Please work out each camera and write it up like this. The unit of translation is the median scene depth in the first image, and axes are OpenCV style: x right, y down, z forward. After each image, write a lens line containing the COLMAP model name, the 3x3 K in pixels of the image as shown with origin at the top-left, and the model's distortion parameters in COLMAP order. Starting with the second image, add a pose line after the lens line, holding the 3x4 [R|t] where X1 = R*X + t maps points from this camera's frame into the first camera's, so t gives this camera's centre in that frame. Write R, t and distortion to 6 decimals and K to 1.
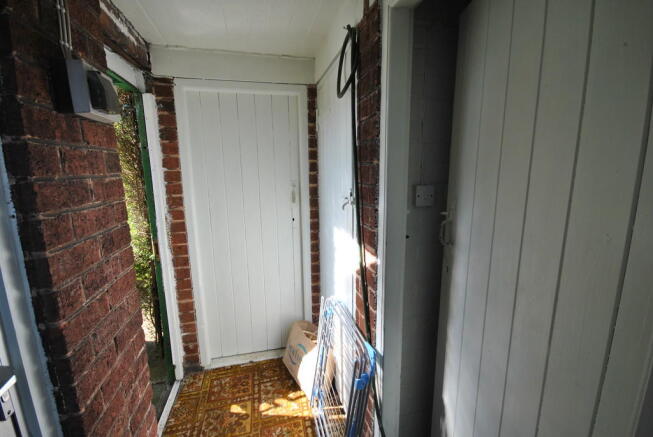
lens RADIAL K [[278.0, 0, 326.5], [0, 278.0, 218.5], [0, 0, 1]] dist [0.000733, -0.009764]
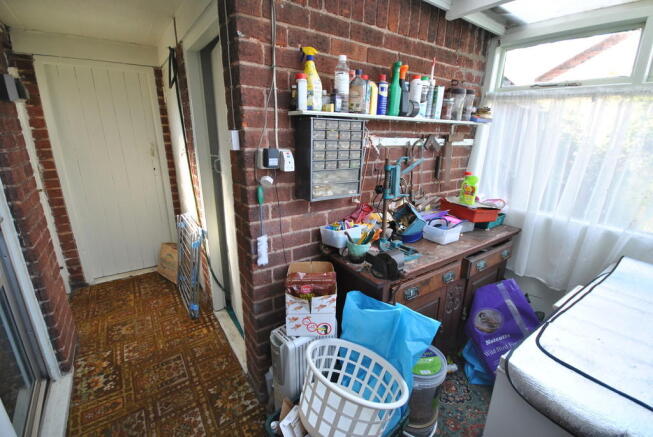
lens RADIAL K [[278.0, 0, 326.5], [0, 278.0, 218.5], [0, 0, 1]] dist [0.000733, -0.009764]
pose [[0.927852, -0.076788, 0.364957, 0.166492], [0.030949, 0.991052, 0.129835, 0.105299], [-0.371661, -0.109173, 0.921927, -0.660769]]
